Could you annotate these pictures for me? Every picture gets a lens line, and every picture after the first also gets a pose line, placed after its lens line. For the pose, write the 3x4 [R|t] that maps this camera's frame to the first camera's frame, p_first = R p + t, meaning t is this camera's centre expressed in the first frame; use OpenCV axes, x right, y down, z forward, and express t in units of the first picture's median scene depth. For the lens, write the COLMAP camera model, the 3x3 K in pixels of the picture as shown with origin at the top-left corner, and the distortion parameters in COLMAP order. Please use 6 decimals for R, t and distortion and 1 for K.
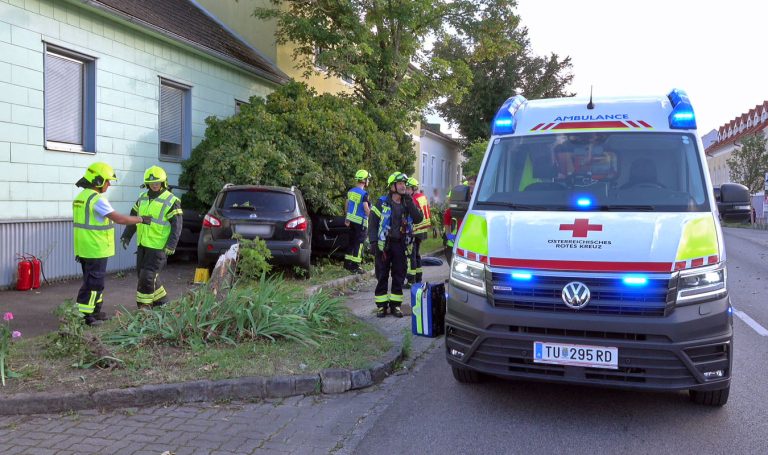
lens RADIAL K [[656.4, 0, 387.7], [0, 656.4, 228.4], [0, 0, 1]] dist [-0.019635, -0.025045]
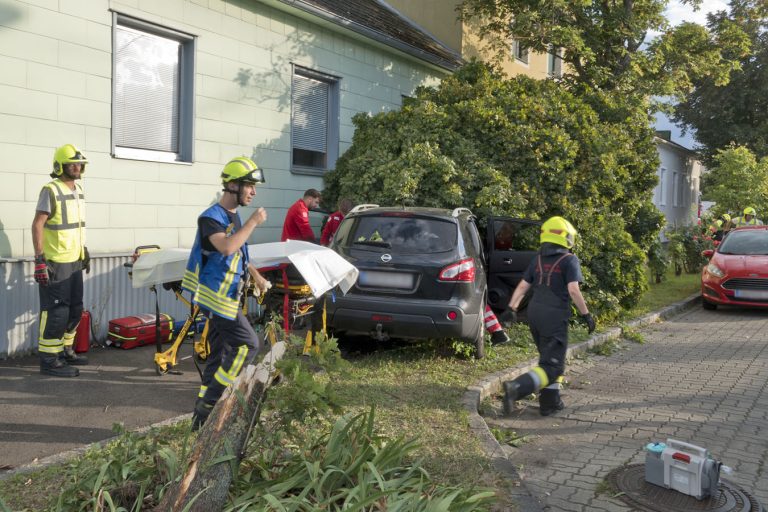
lens RADIAL K [[590.5, 0, 365.0], [0, 590.5, 210.7], [0, 0, 1]] dist [0.003891, 0.019368]
pose [[0.929004, 0.001052, -0.370069, -0.015425], [-0.019691, 0.998720, -0.046593, -0.030213], [0.369547, 0.050573, 0.927835, 0.396605]]
